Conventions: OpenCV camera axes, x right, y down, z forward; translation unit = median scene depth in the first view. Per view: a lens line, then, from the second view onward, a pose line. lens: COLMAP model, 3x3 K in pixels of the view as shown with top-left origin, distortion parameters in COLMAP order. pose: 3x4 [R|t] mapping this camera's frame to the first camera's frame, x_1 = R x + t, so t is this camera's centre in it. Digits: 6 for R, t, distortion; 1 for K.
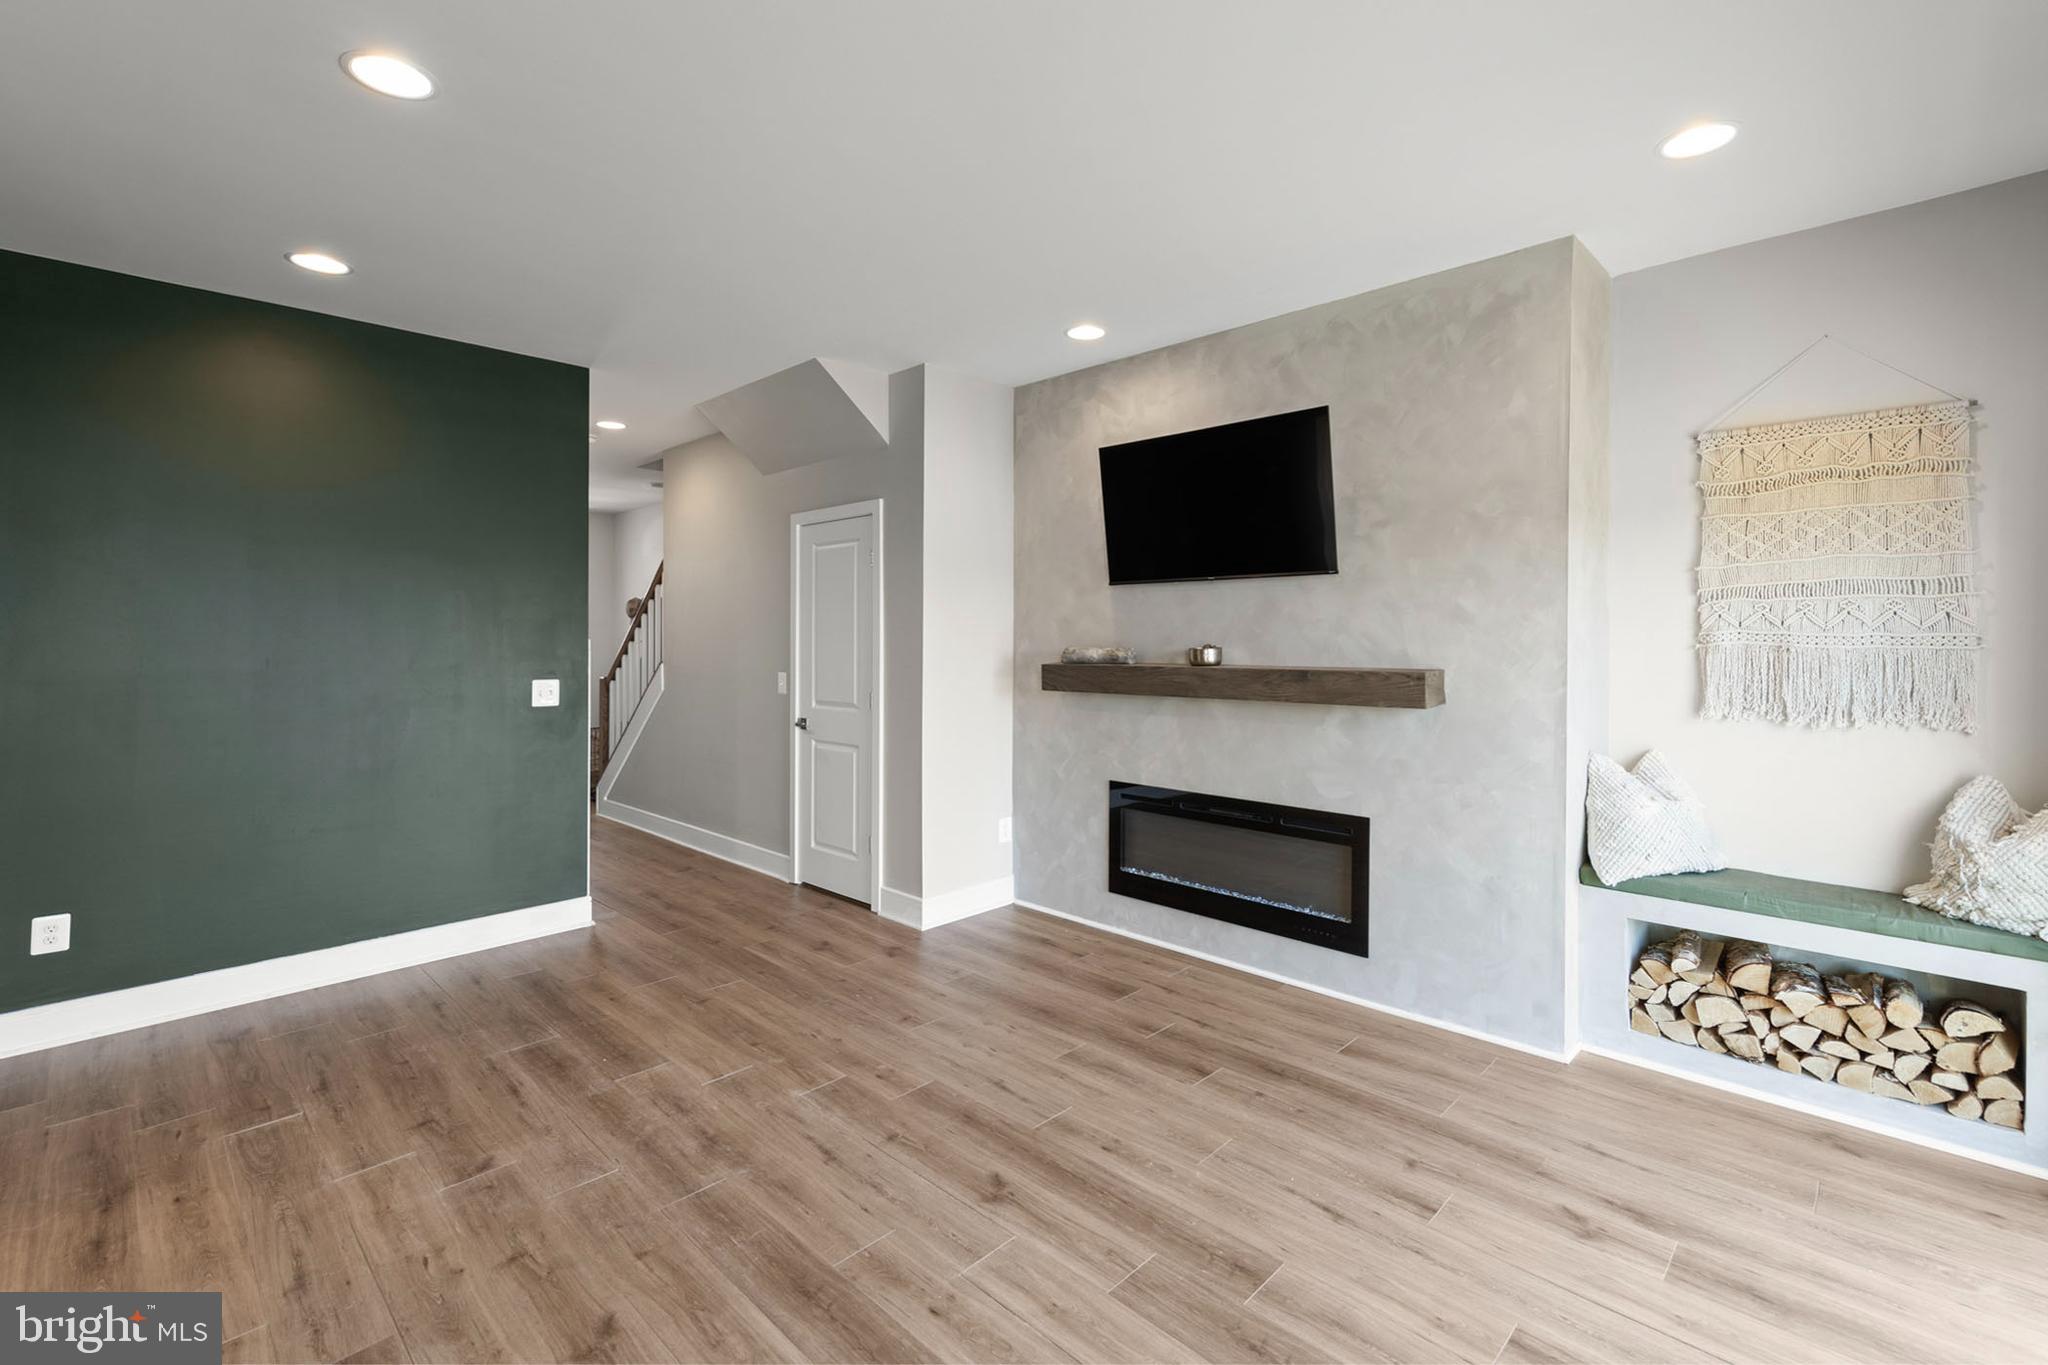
lens RADIAL K [[891.9, 0, 1030.6], [0, 891.9, 646.0], [0, 0, 1]] dist [0.005143, 0.000208]
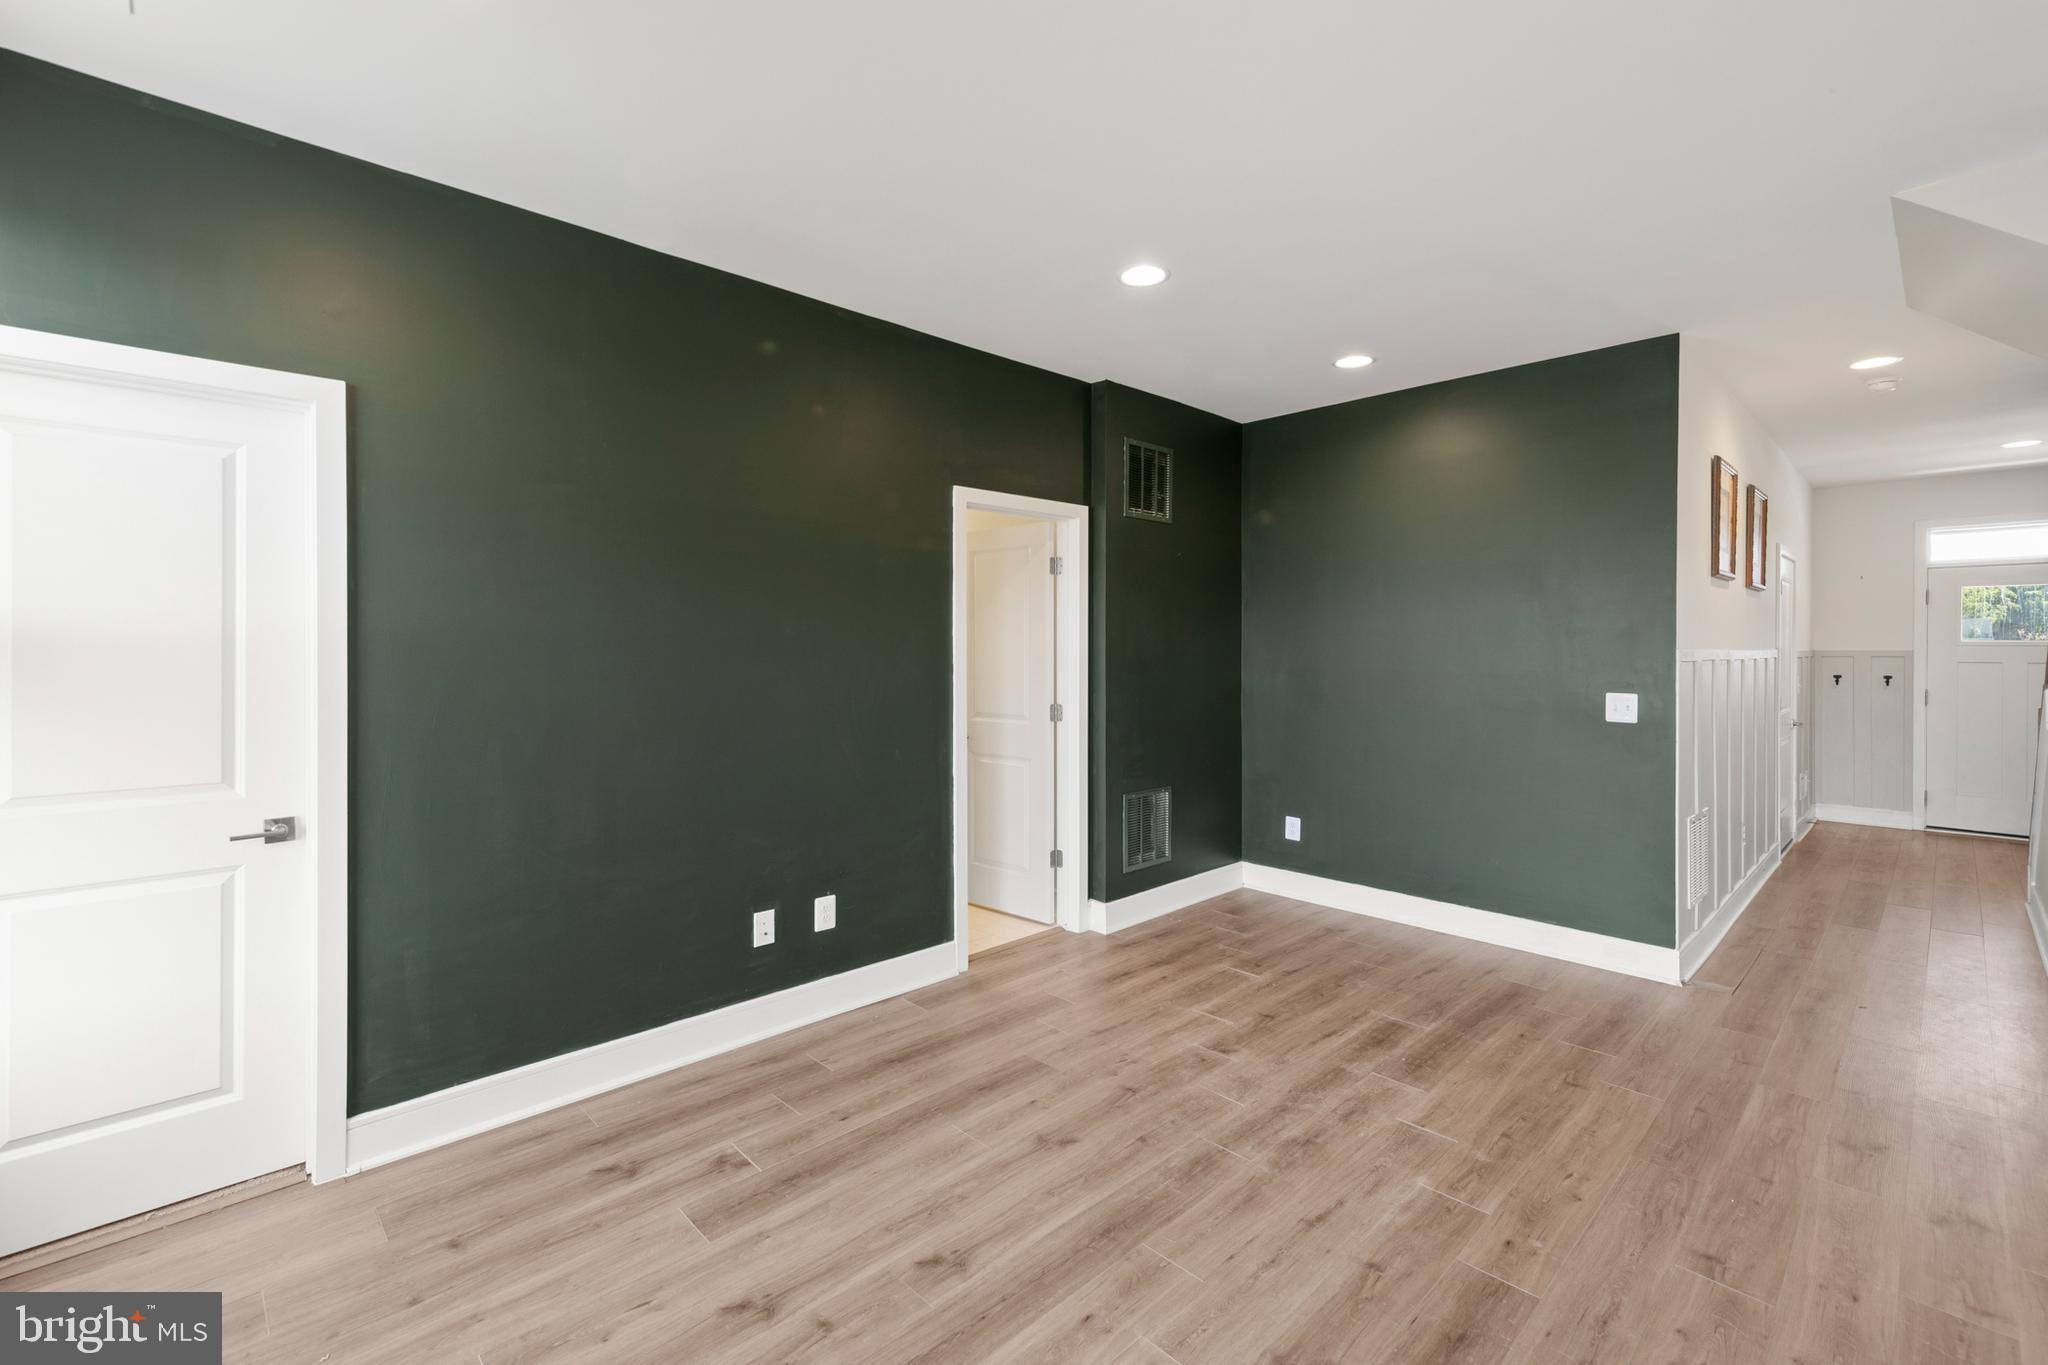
lens RADIAL K [[891.9, 0, 1030.6], [0, 891.9, 642.7], [0, 0, 1]] dist [0.005143, 0.000208]
pose [[-0.034075, -0.000593, -0.999419, 0.602276], [-0.011826, 0.999930, -0.000190, -0.010760], [0.999349, 0.011813, -0.034080, 0.641749]]
